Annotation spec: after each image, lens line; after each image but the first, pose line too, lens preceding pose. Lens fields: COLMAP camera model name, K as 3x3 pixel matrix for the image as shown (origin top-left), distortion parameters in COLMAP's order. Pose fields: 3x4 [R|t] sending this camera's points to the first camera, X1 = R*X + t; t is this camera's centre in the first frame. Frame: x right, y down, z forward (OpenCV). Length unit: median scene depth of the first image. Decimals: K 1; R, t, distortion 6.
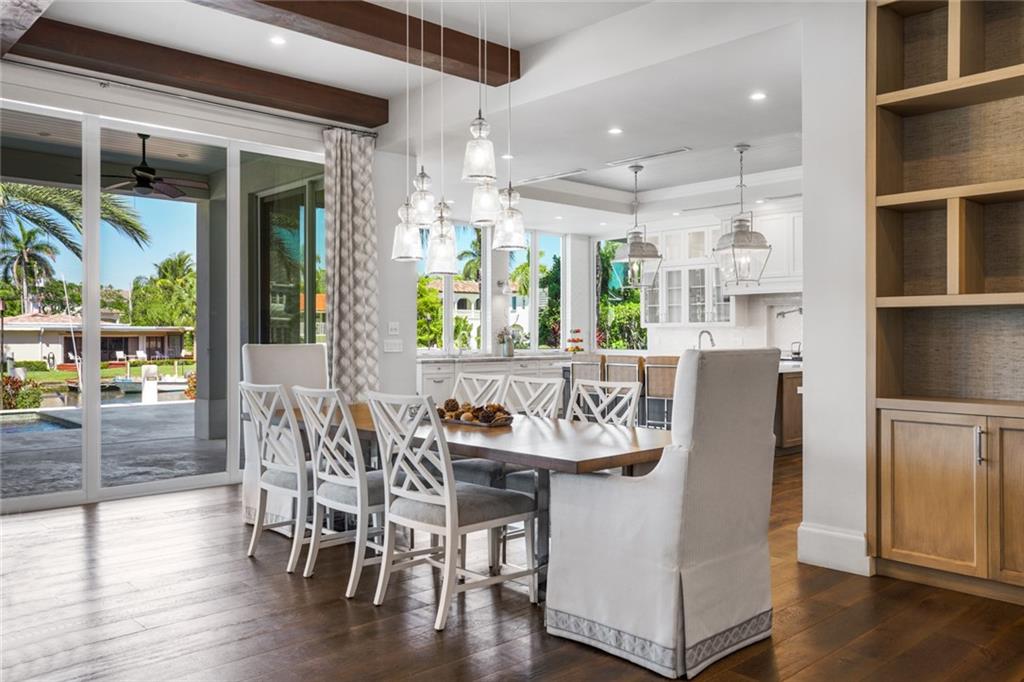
lens RADIAL K [[797.6, 0, 512.0], [0, 797.6, 341.0], [0, 0, 1]] dist [-0.003092, -0.002683]
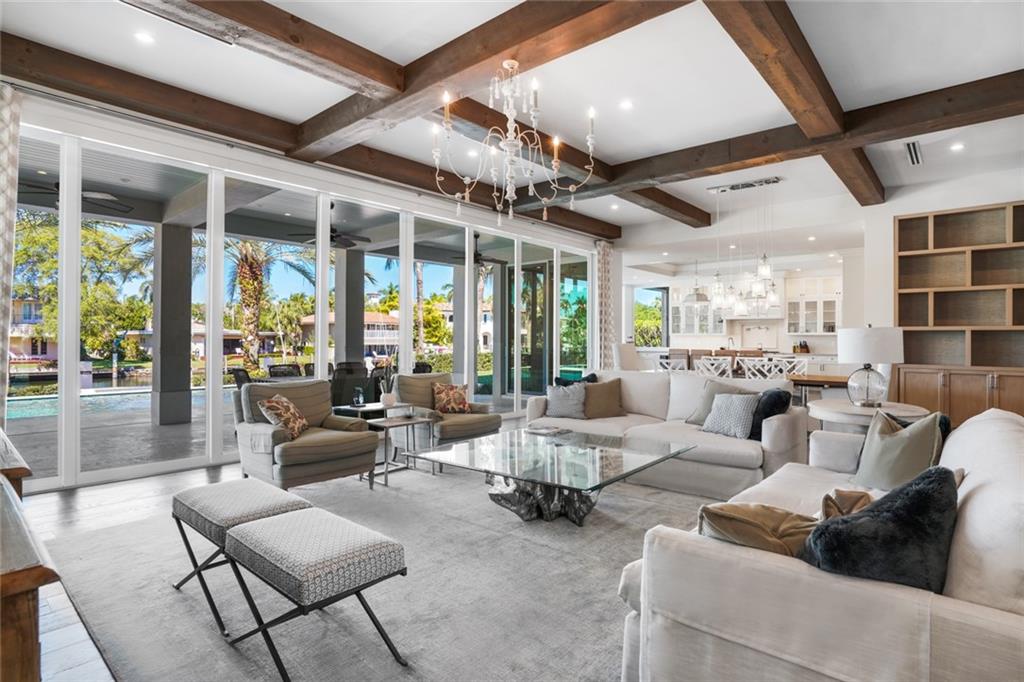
lens RADIAL K [[528.0, 0, 512.0], [0, 528.0, 341.0], [0, 0, 1]] dist [-0.044614, 0.000191]
pose [[0.995067, 0.005022, 0.099073, -0.460730], [-0.004691, 0.999983, -0.003578, 0.002564], [-0.099089, 0.003095, 0.995074, -0.274800]]
